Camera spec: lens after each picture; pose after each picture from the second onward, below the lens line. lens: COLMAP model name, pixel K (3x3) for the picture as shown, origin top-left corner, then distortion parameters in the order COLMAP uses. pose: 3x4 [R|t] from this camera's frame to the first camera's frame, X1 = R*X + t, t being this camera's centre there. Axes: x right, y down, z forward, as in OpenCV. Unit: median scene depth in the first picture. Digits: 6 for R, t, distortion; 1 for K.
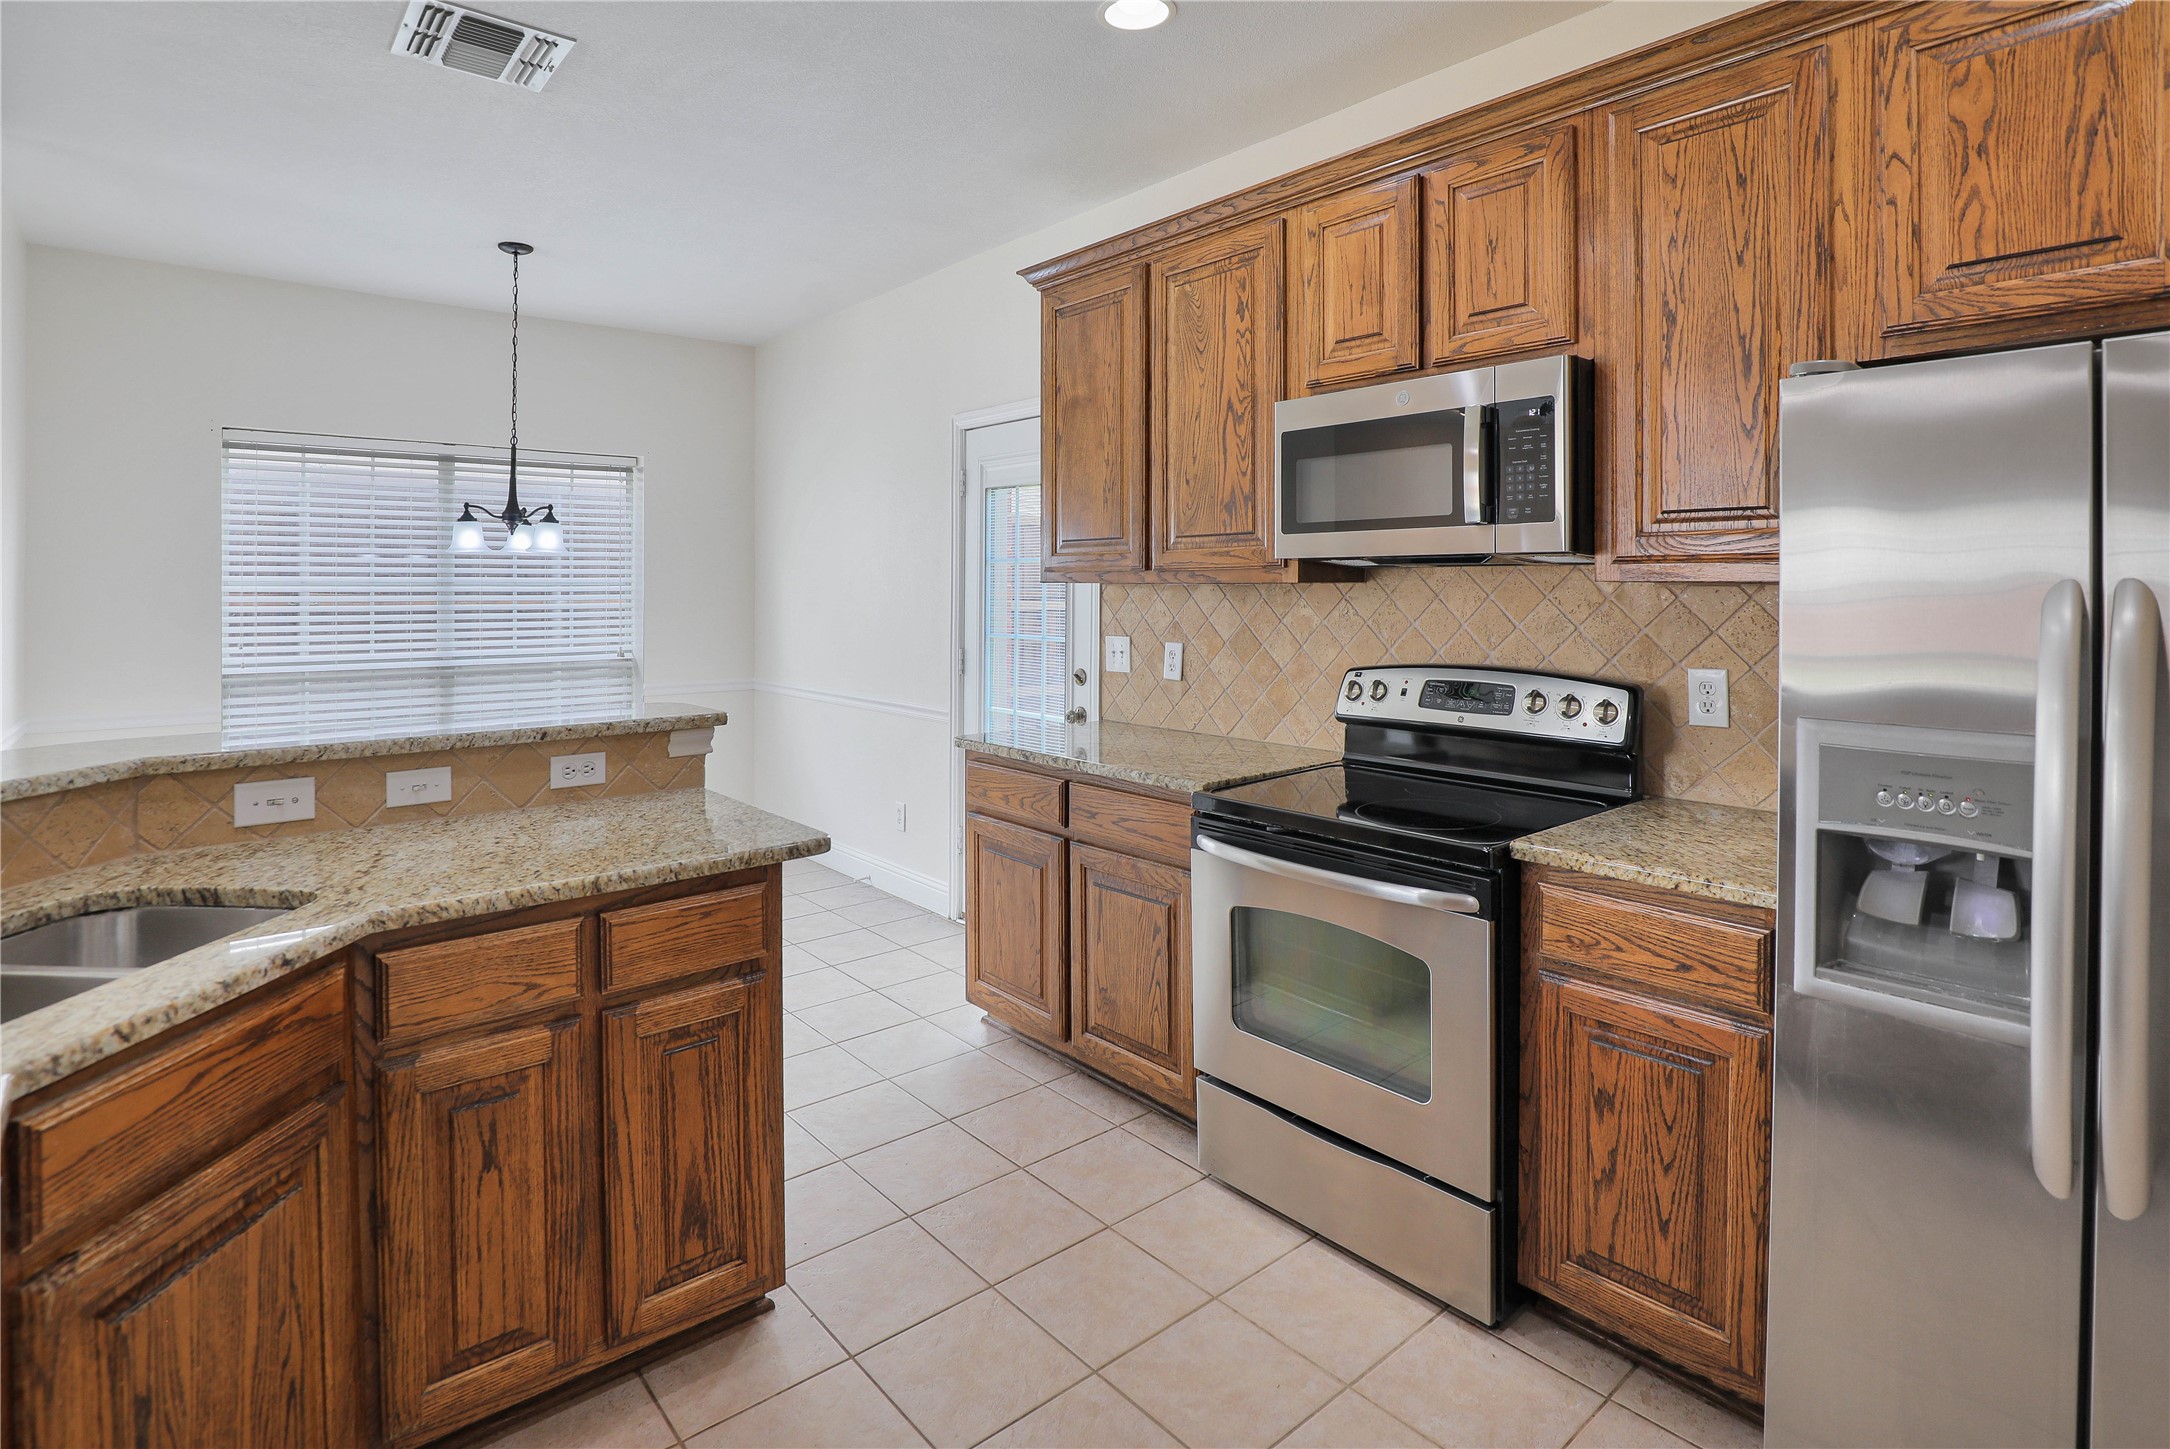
lens RADIAL K [[1084.0, 0, 1088.8], [0, 1084.0, 590.2], [0, 0, 1]] dist [-0.031614, 0.001172]
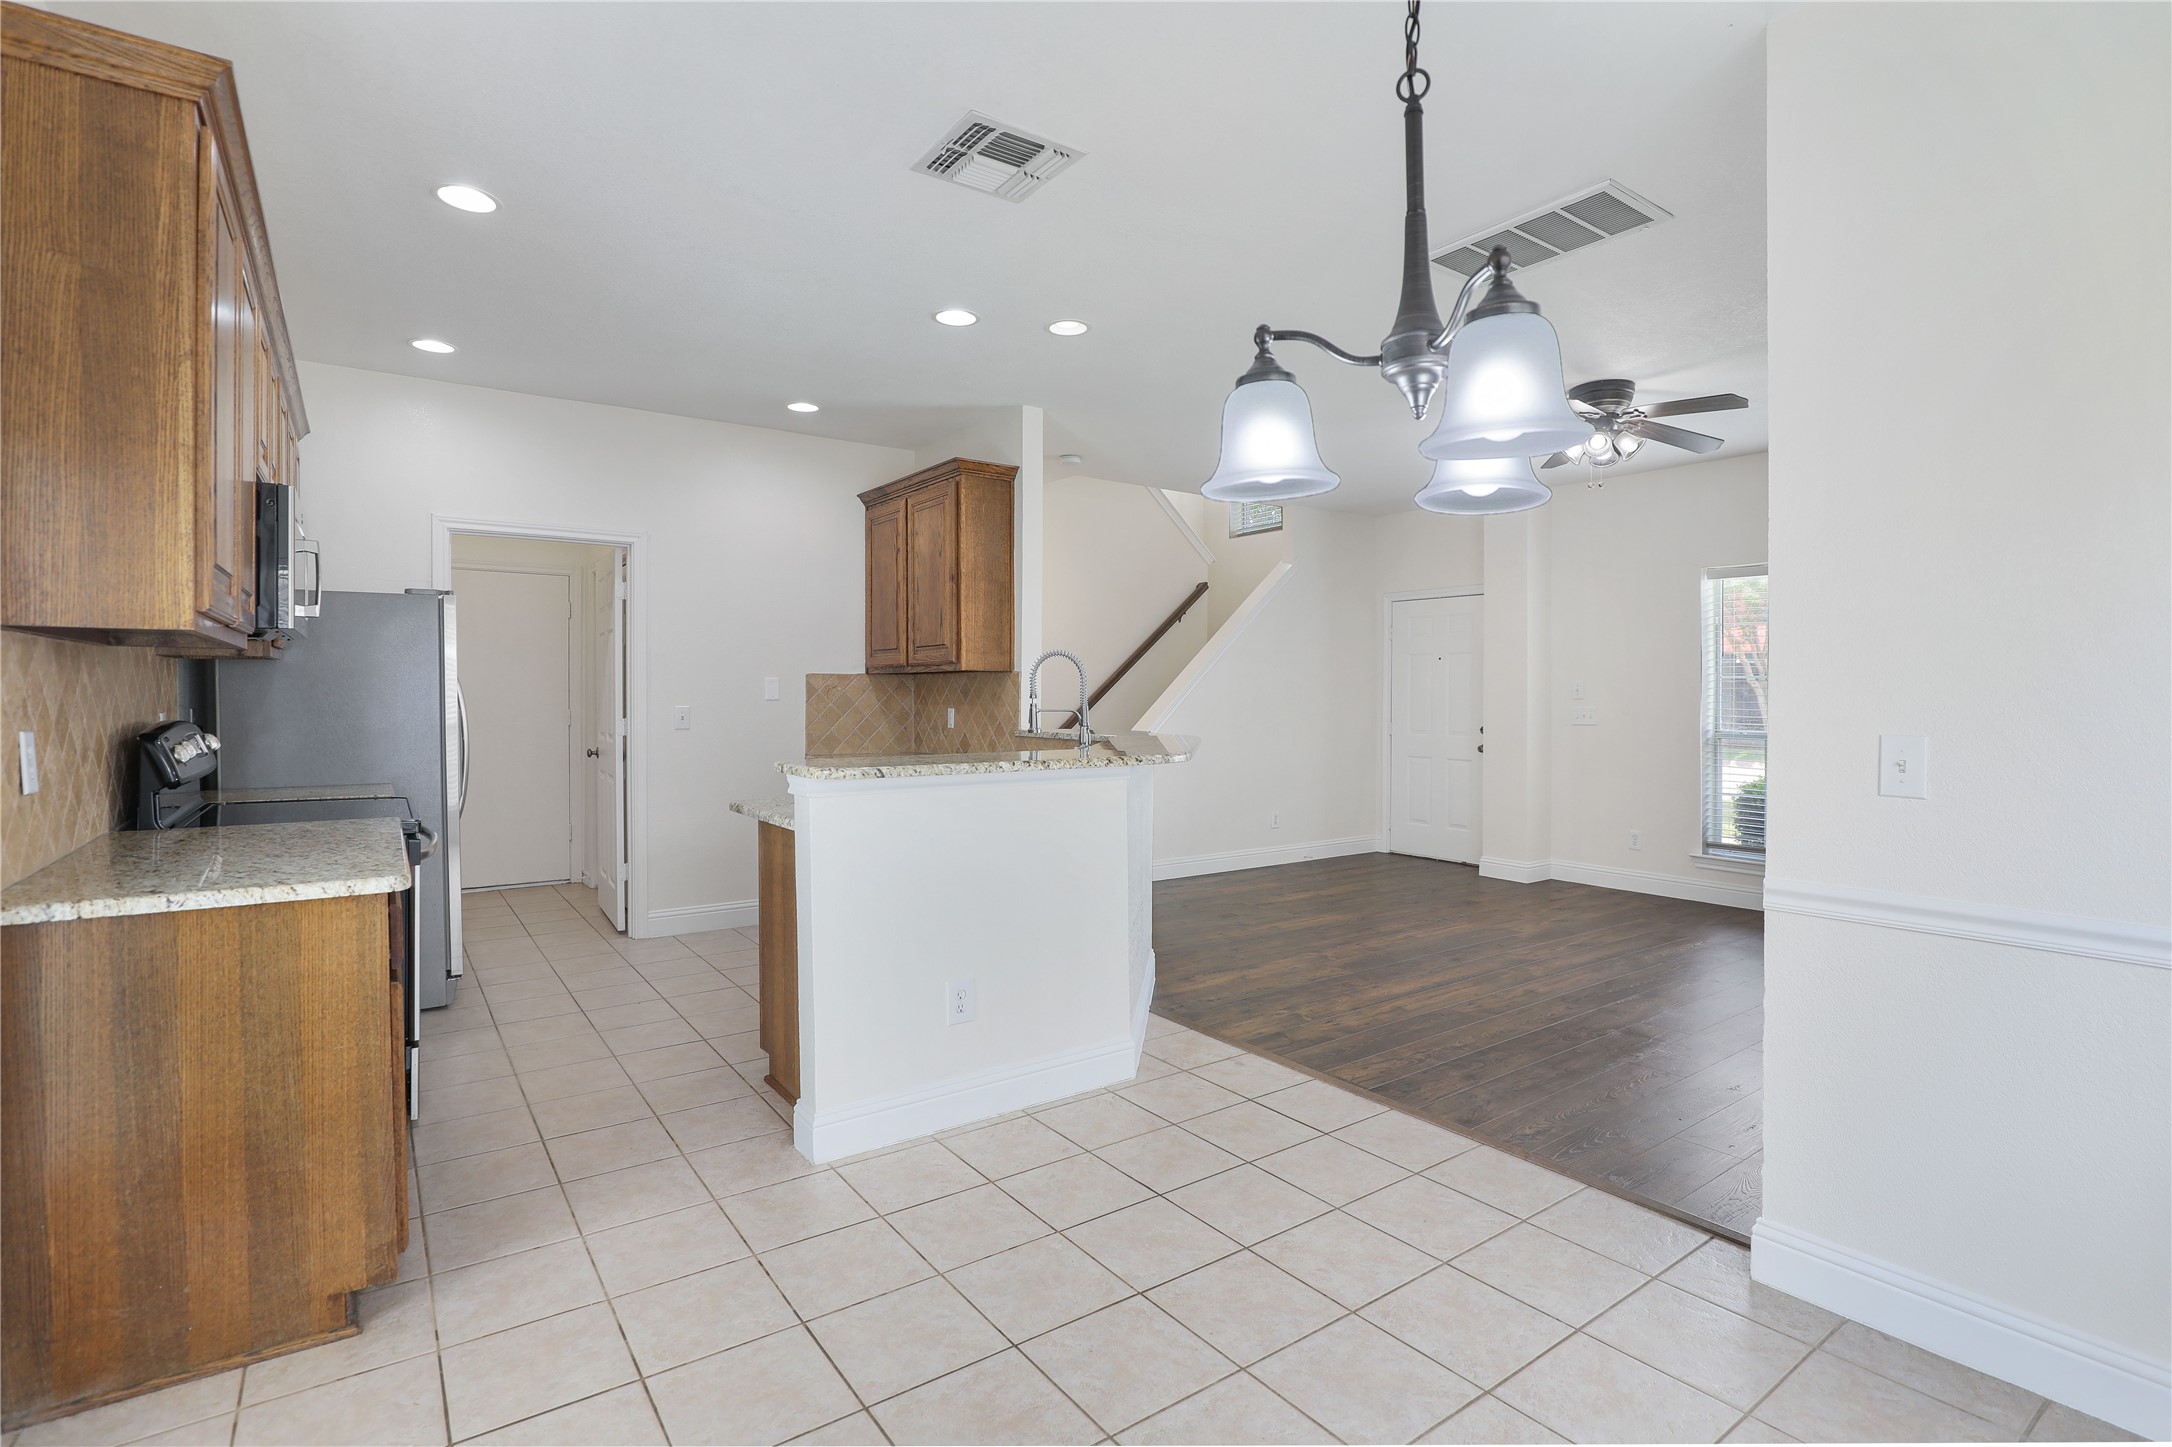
lens RADIAL K [[1024.5, 0, 1093.3], [0, 1024.5, 721.5], [0, 0, 1]] dist [-0.031209, 0.001185]
pose [[-0.996259, -0.004006, 0.086329, -0.856941], [-0.001205, 0.999472, 0.032471, 0.037125], [-0.086414, 0.032245, -0.995737, 2.302128]]
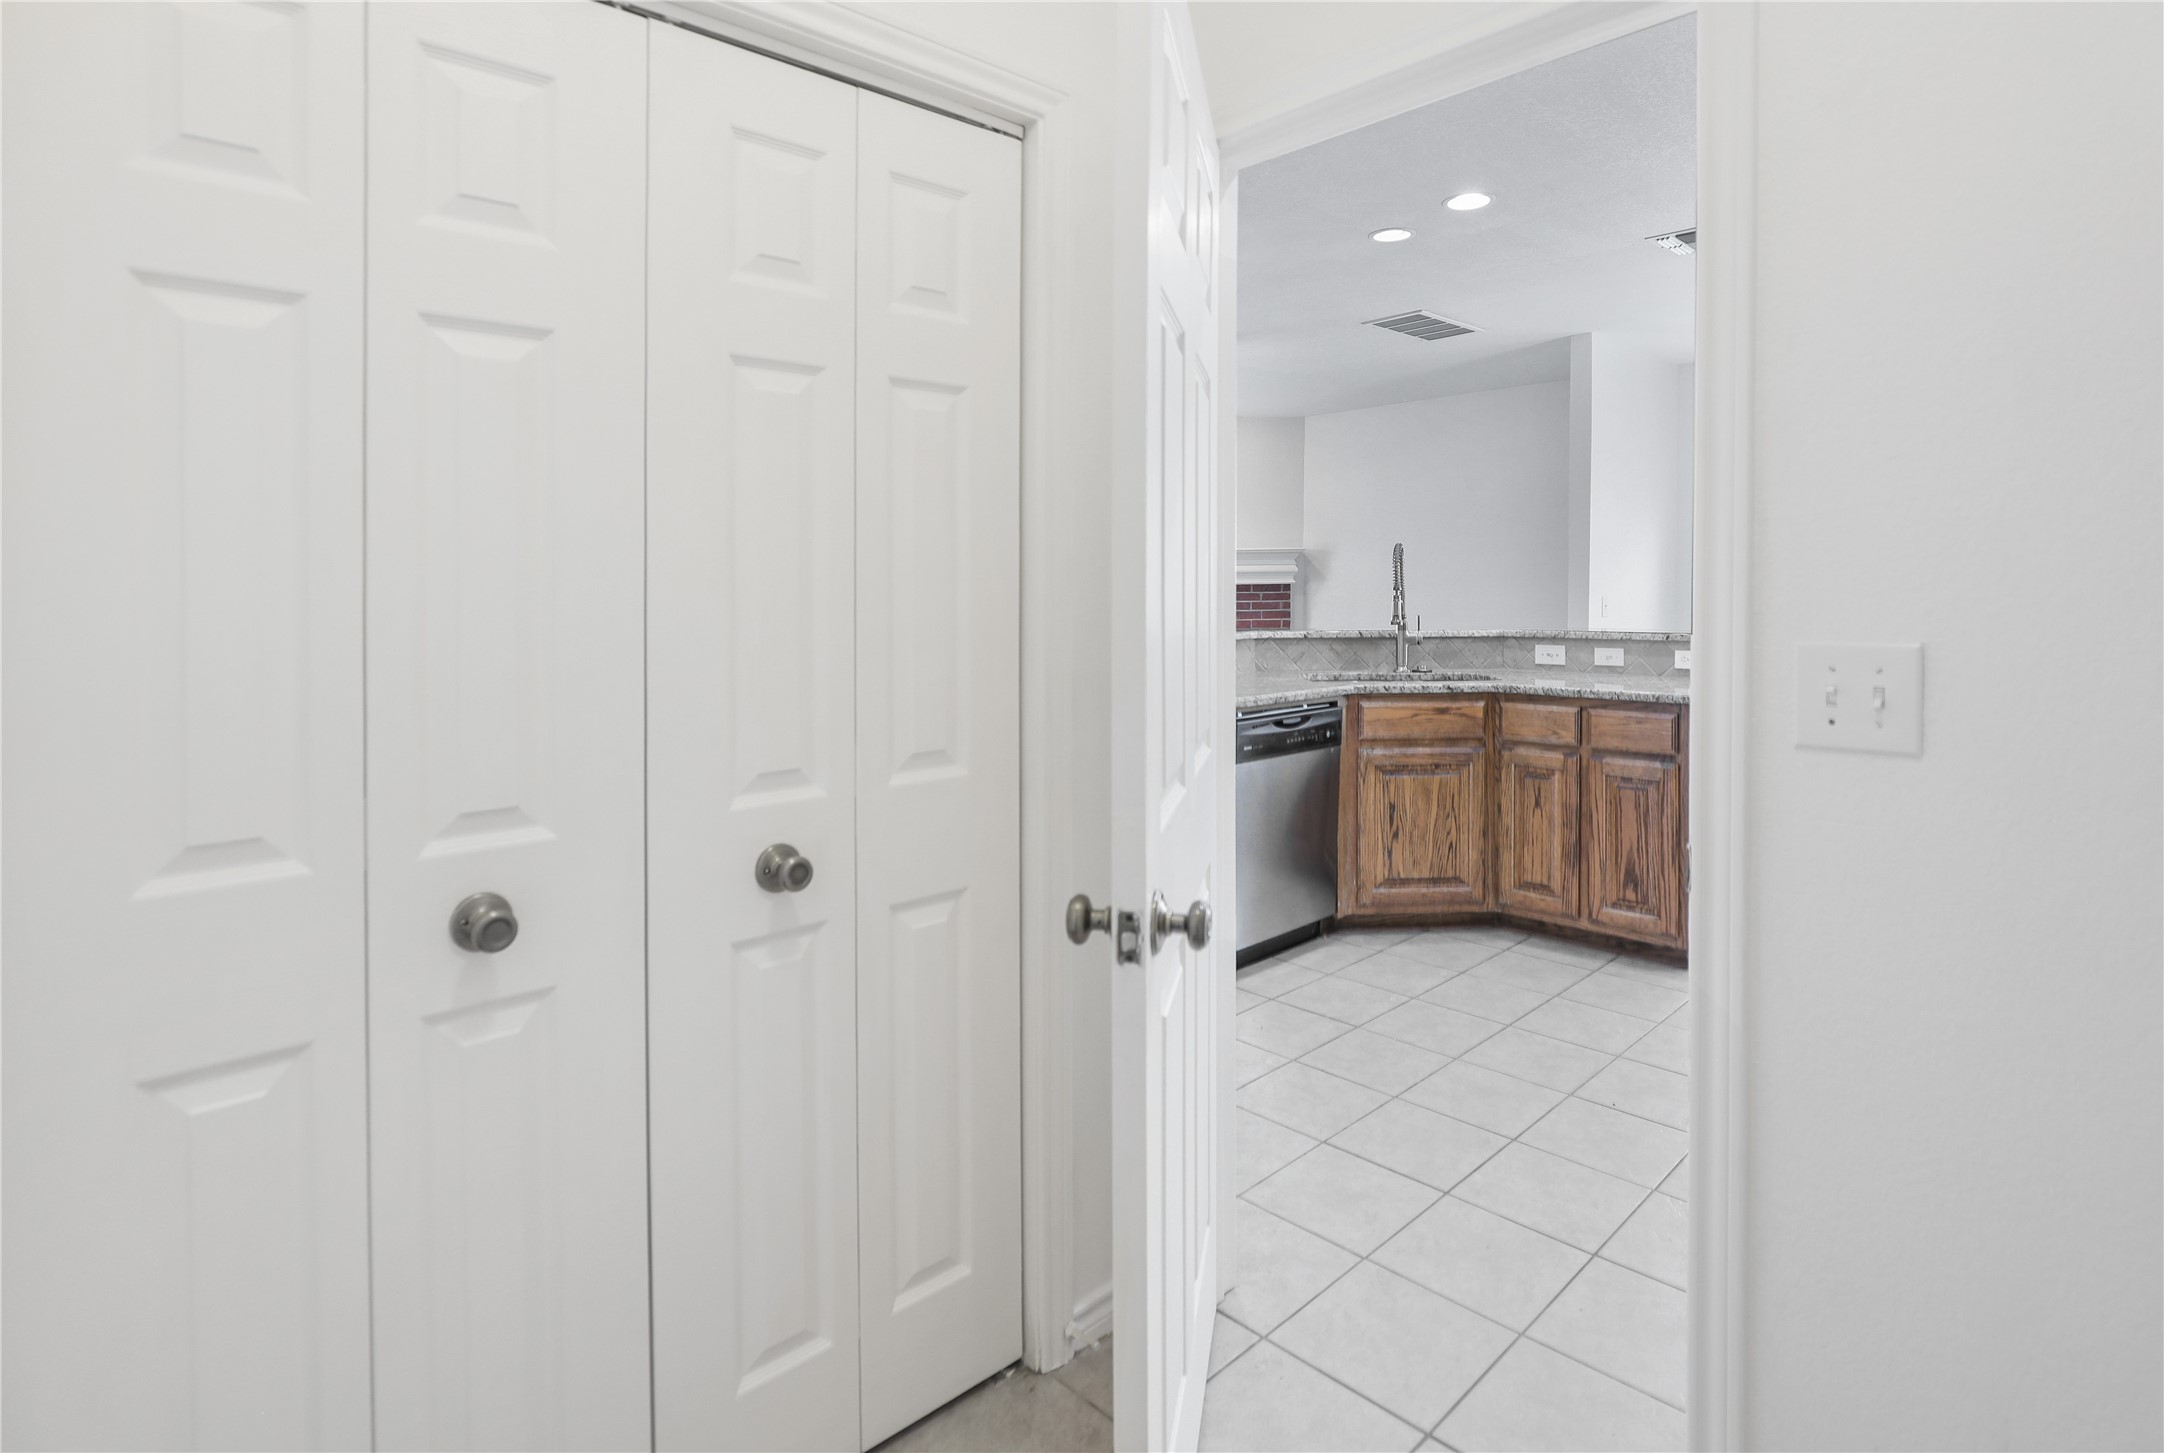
lens RADIAL K [[1105.6, 0, 1110.7], [0, 1105.6, 641.1], [0, 0, 1]] dist [-0.014902, 0.000187]
pose [[0.066805, 0.047467, -0.996636, 1.257370], [0.003234, 0.998852, 0.047790, 0.050058], [0.997761, -0.006416, 0.066575, -0.055204]]
